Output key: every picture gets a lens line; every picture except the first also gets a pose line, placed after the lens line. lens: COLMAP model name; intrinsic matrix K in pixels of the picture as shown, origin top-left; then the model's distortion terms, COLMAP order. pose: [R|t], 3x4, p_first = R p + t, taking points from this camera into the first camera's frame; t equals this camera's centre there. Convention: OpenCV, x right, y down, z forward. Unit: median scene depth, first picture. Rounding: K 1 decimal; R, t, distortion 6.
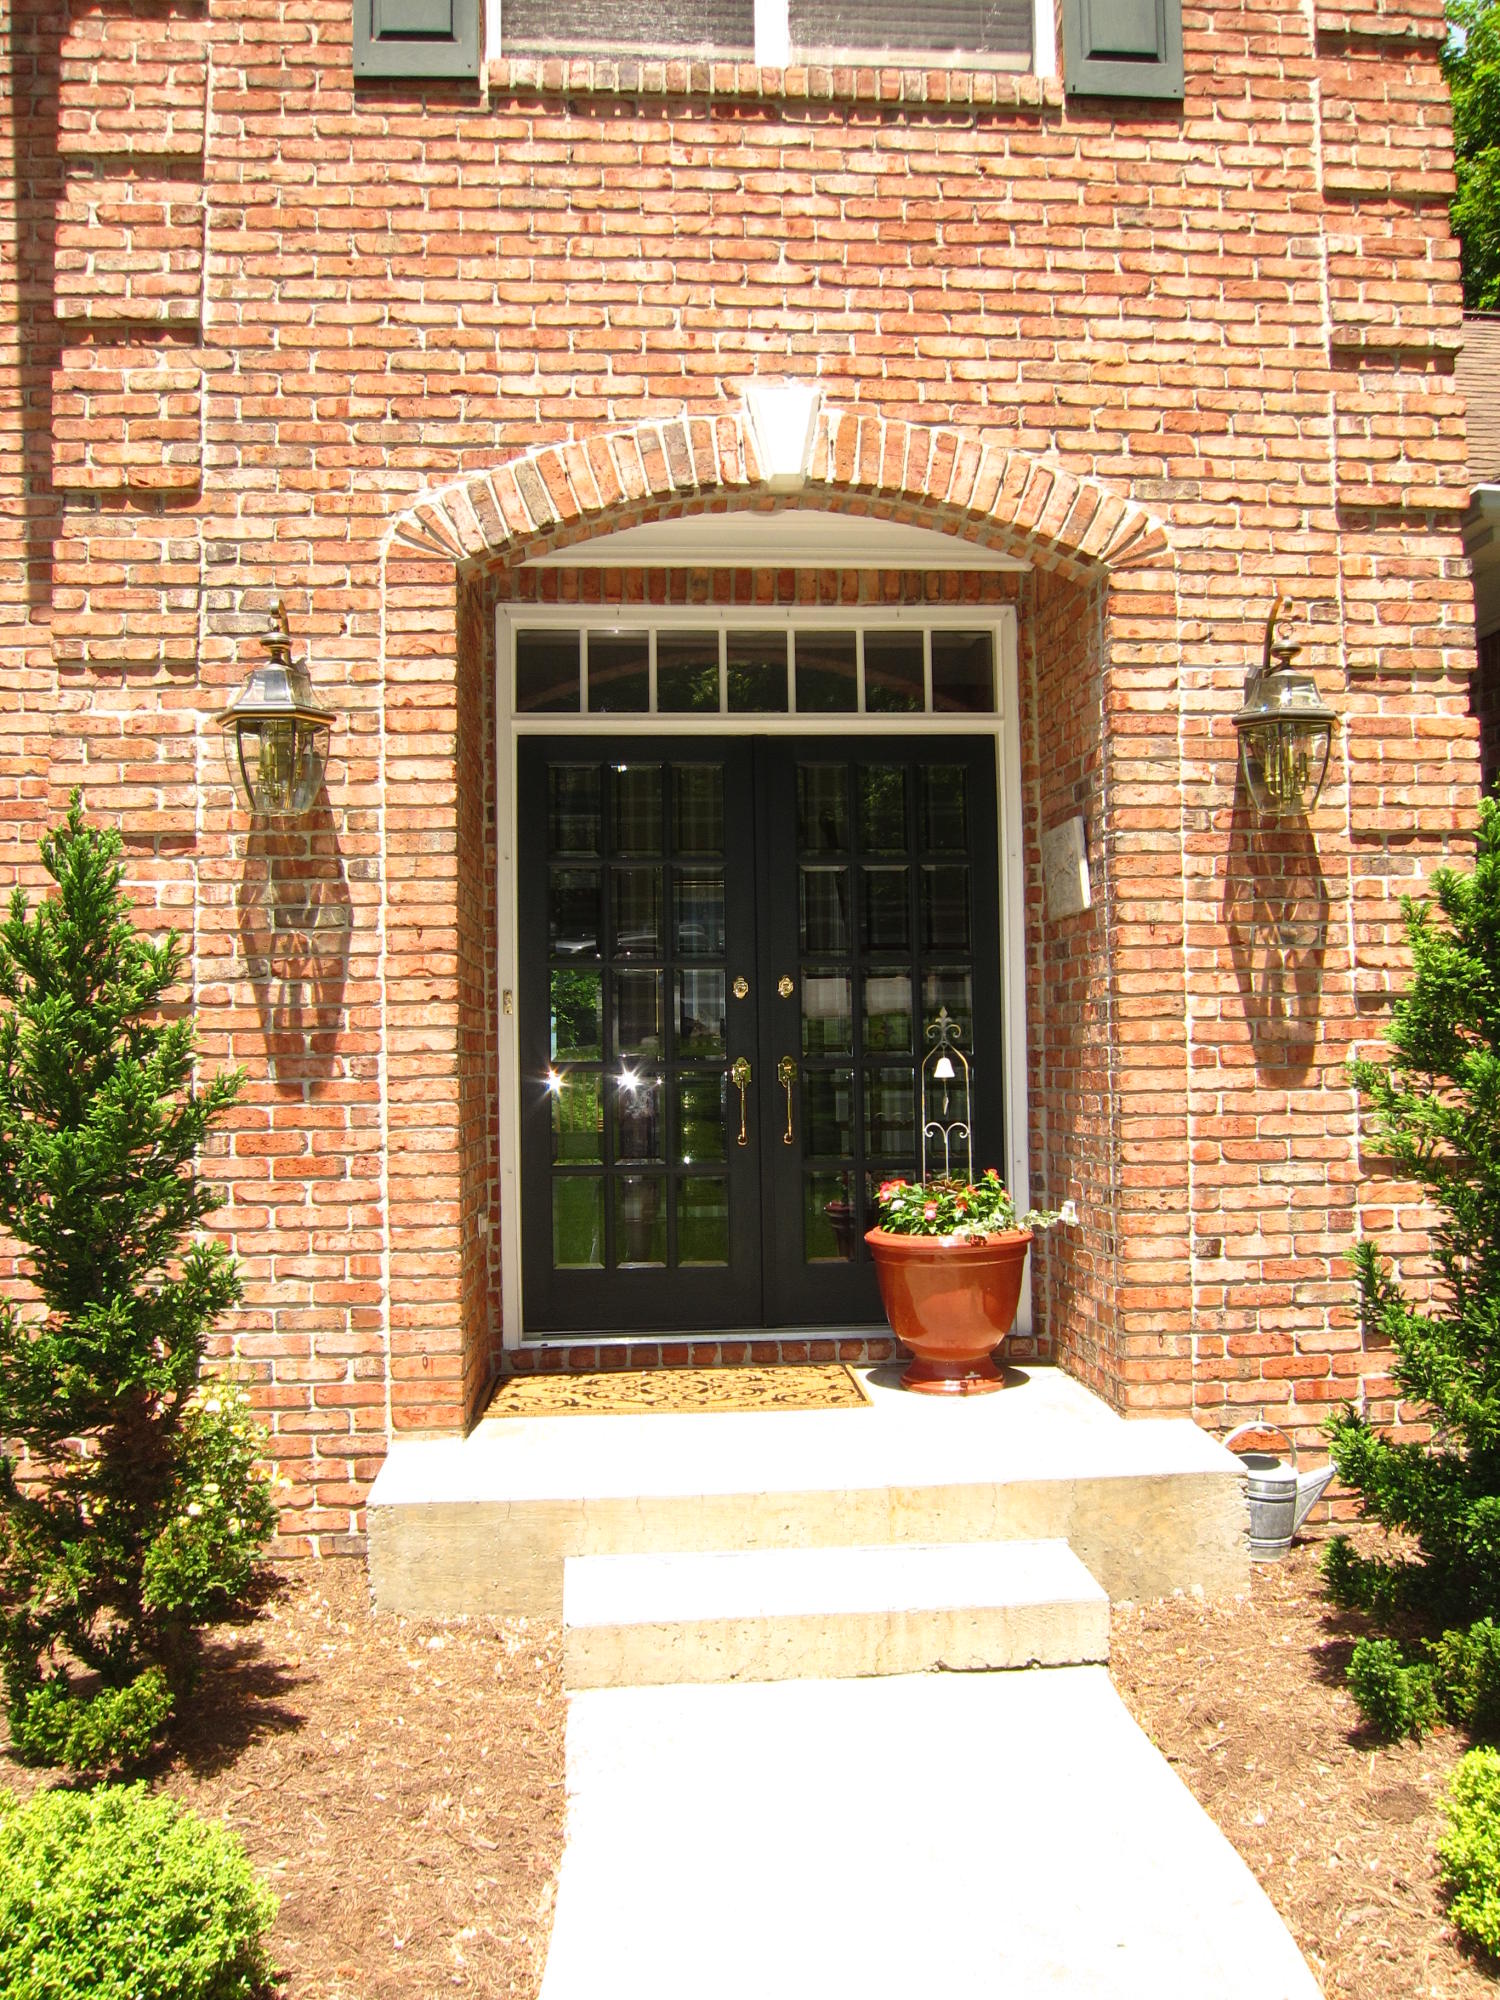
lens RADIAL K [[1666.1, 0, 754.7], [0, 1666.1, 1006.7], [0, 0, 1]] dist [-0.072281, 0.033623]
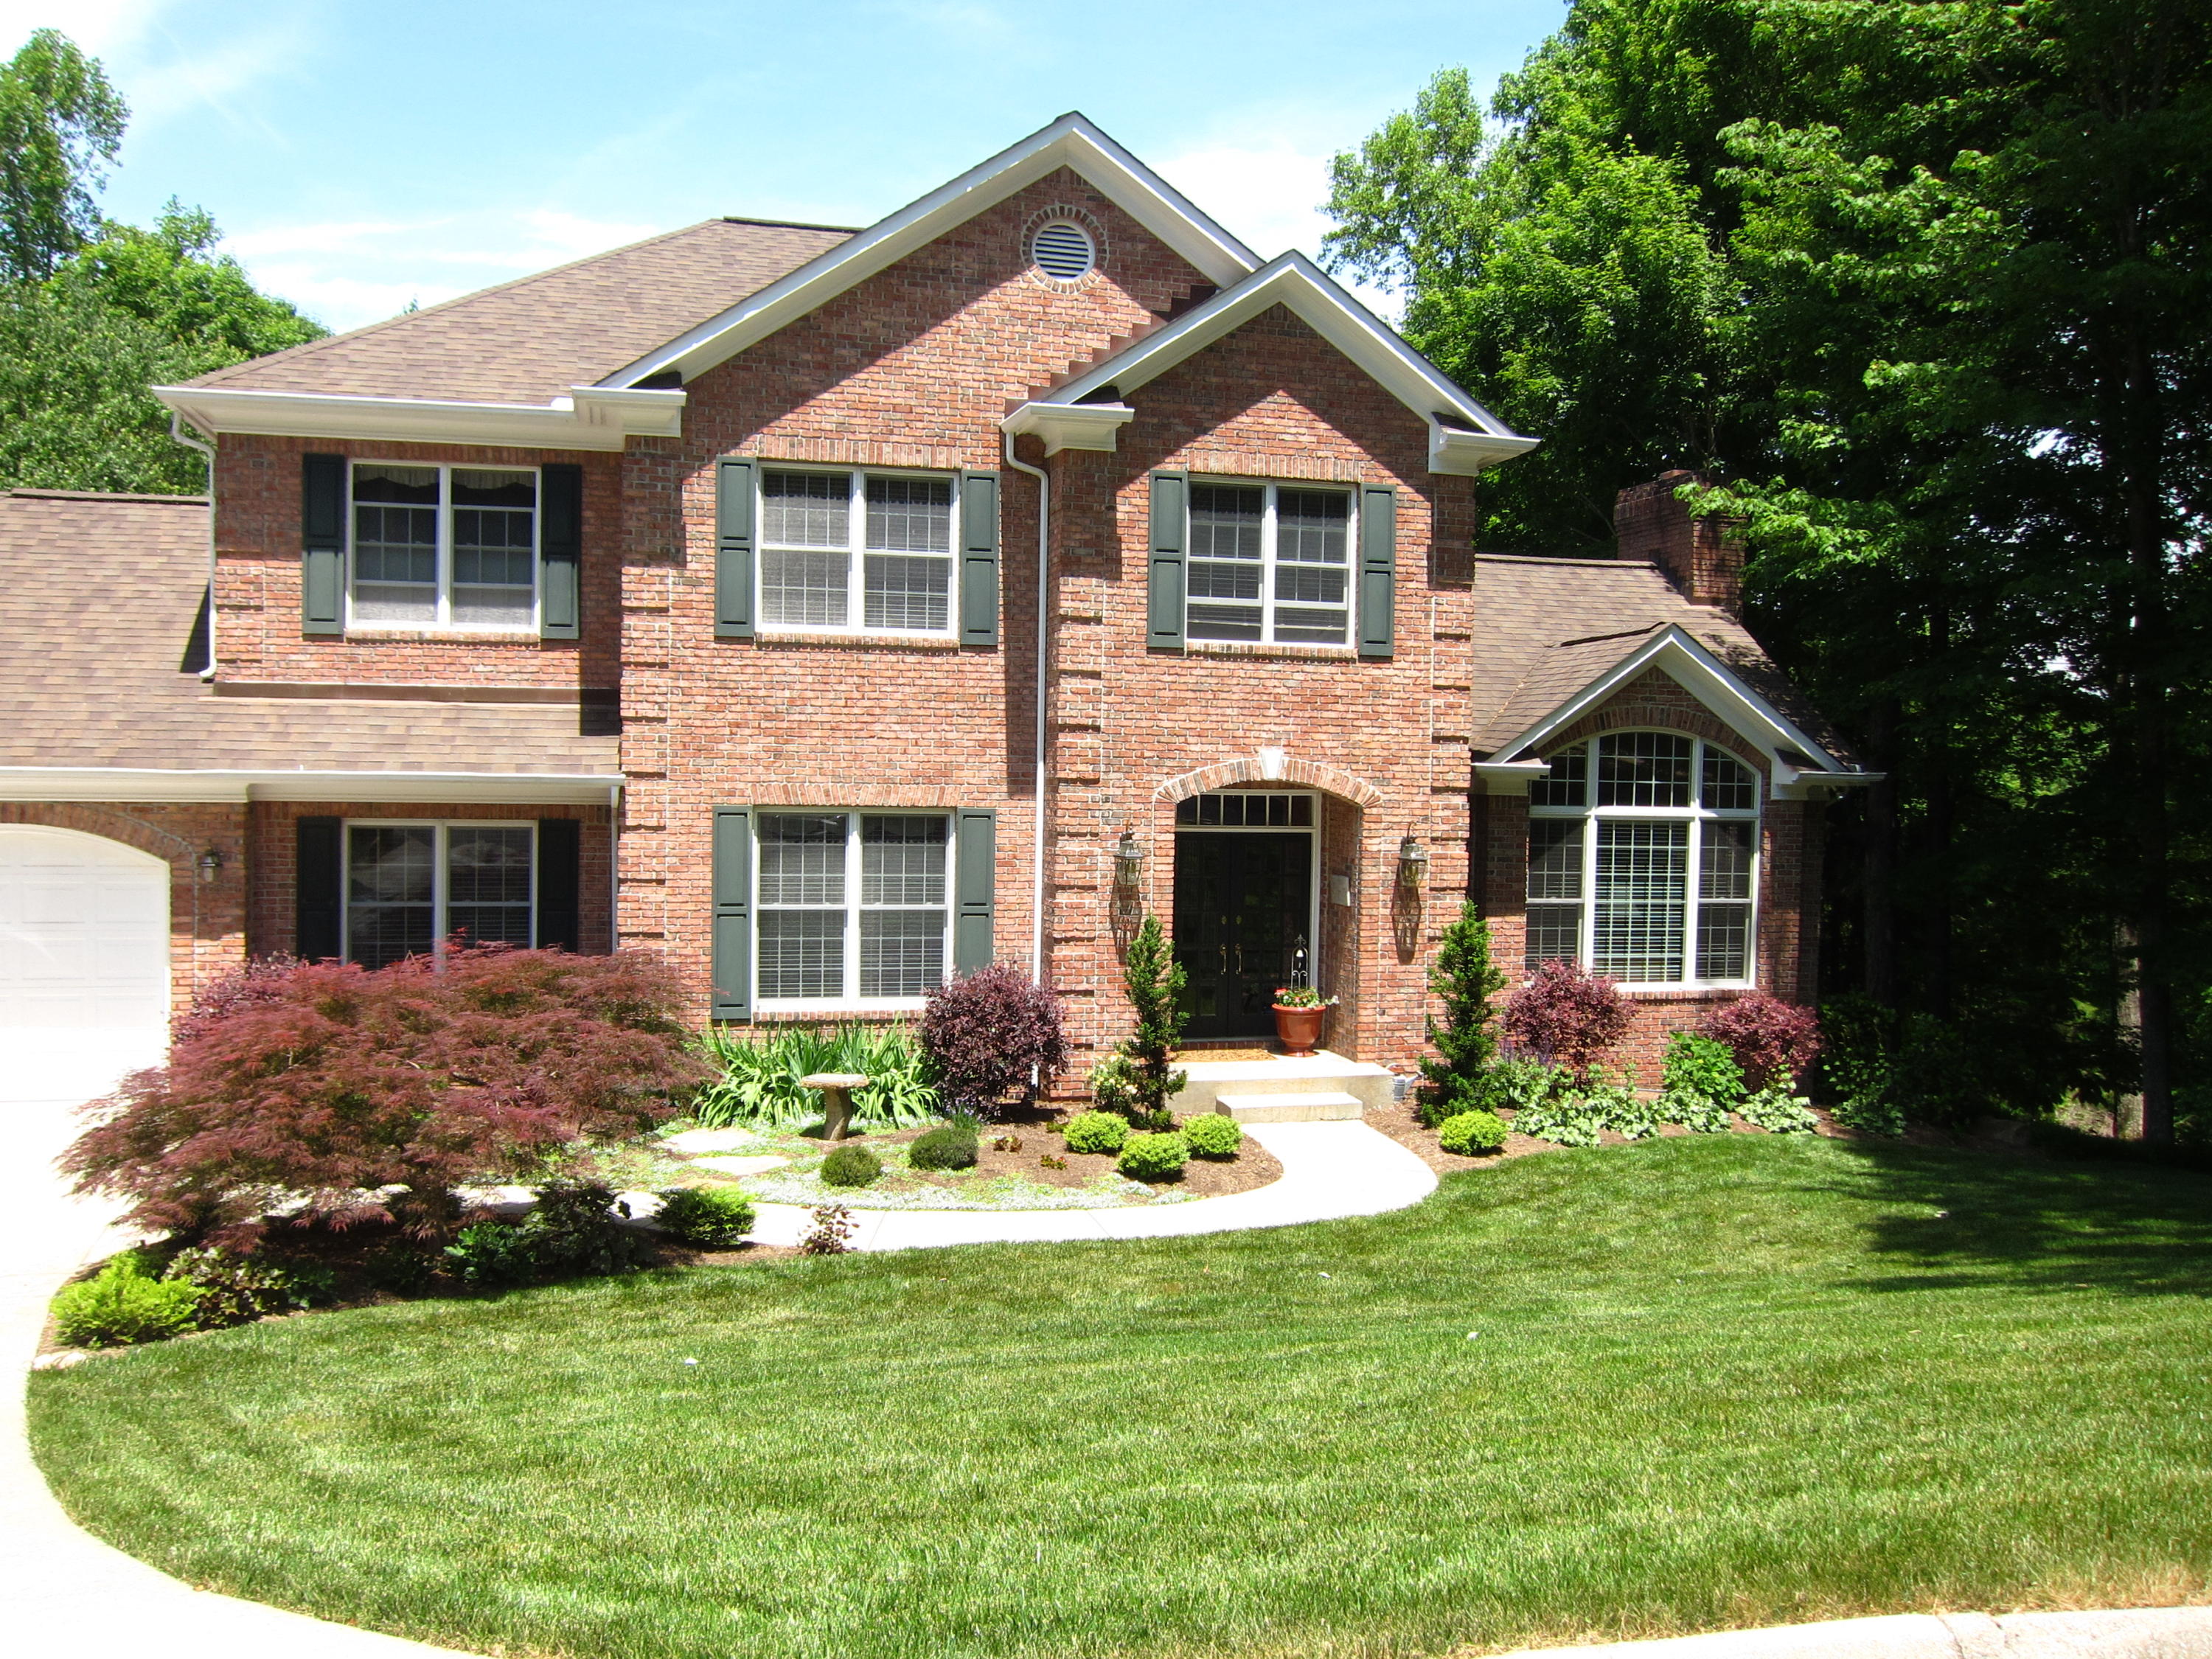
lens RADIAL K [[1842.7, 0, 1114.0], [0, 1842.7, 828.3], [0, 0, 1]] dist [-0.072281, 0.033623]
pose [[0.980085, 0.027104, 0.196720, -0.992202], [-0.039740, 0.997373, 0.060569, -0.426473], [-0.194562, -0.067180, 0.978587, -2.491780]]
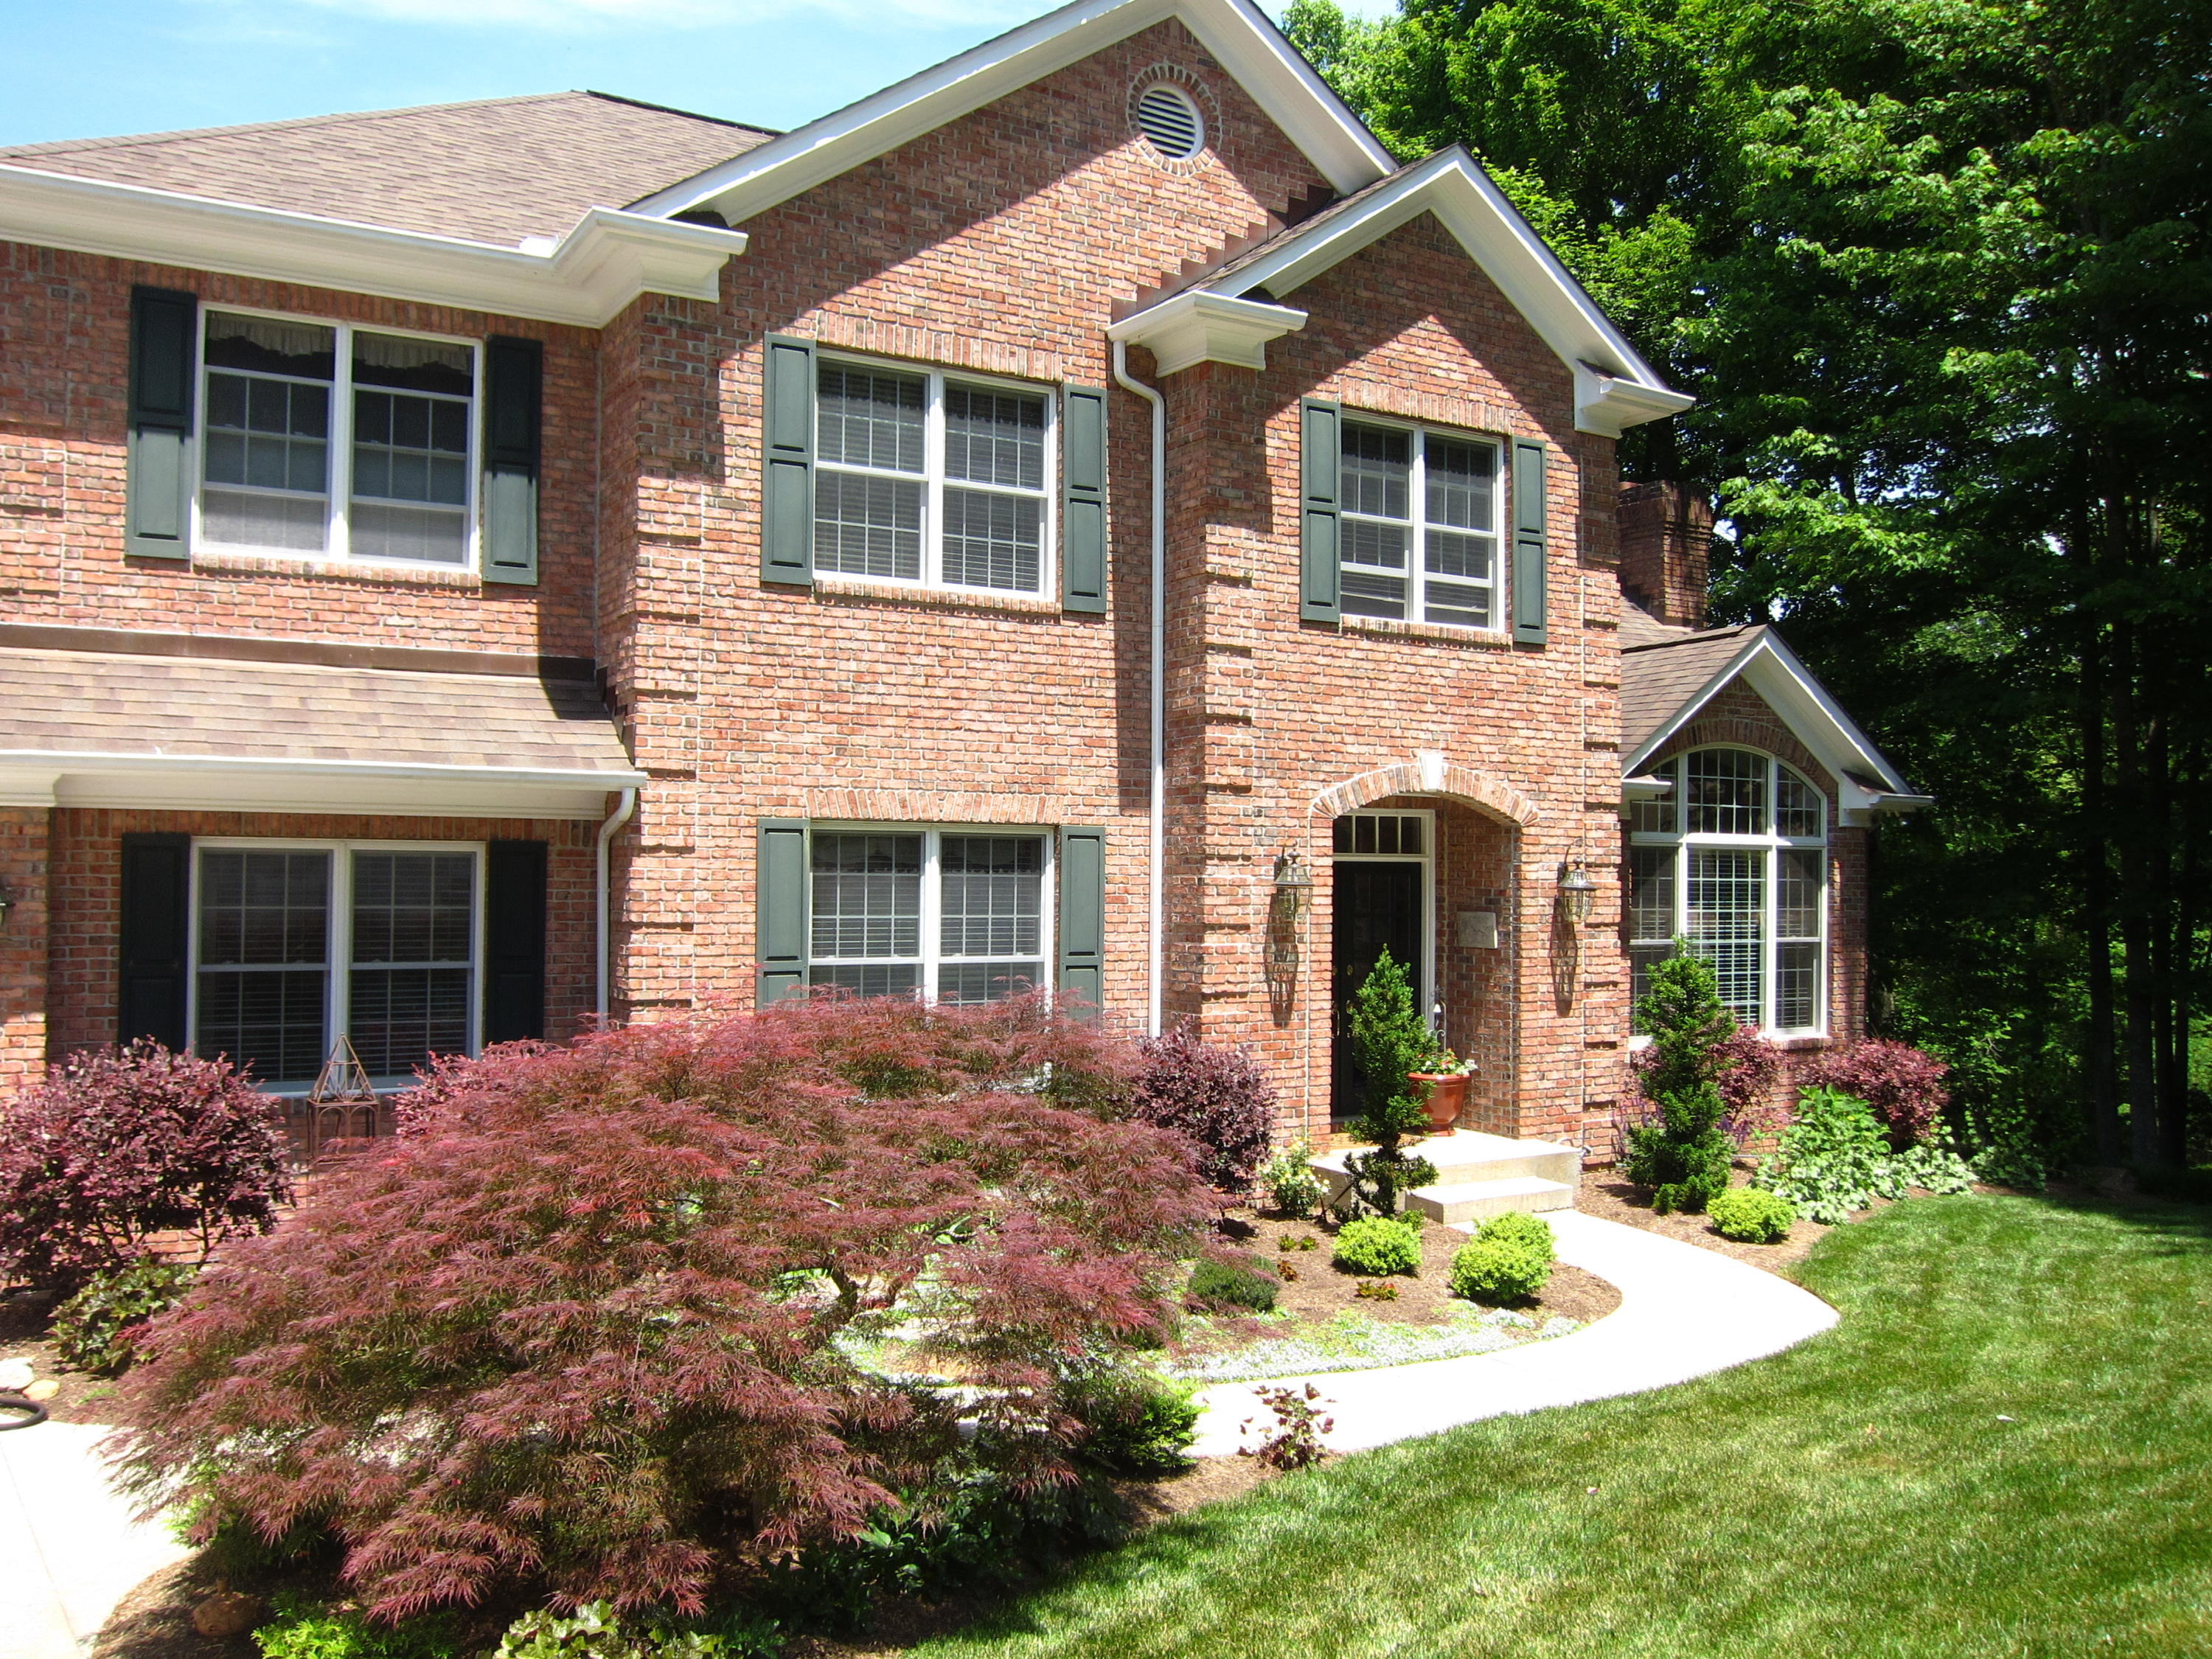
lens RADIAL K [[1842.7, 0, 1112.1], [0, 1842.7, 824.6], [0, 0, 1]] dist [-0.072281, 0.033623]
pose [[0.886601, 0.036486, 0.461094, -1.766544], [-0.038348, 0.999250, -0.005335, -0.226374], [-0.460943, -0.012952, 0.887335, -1.355872]]
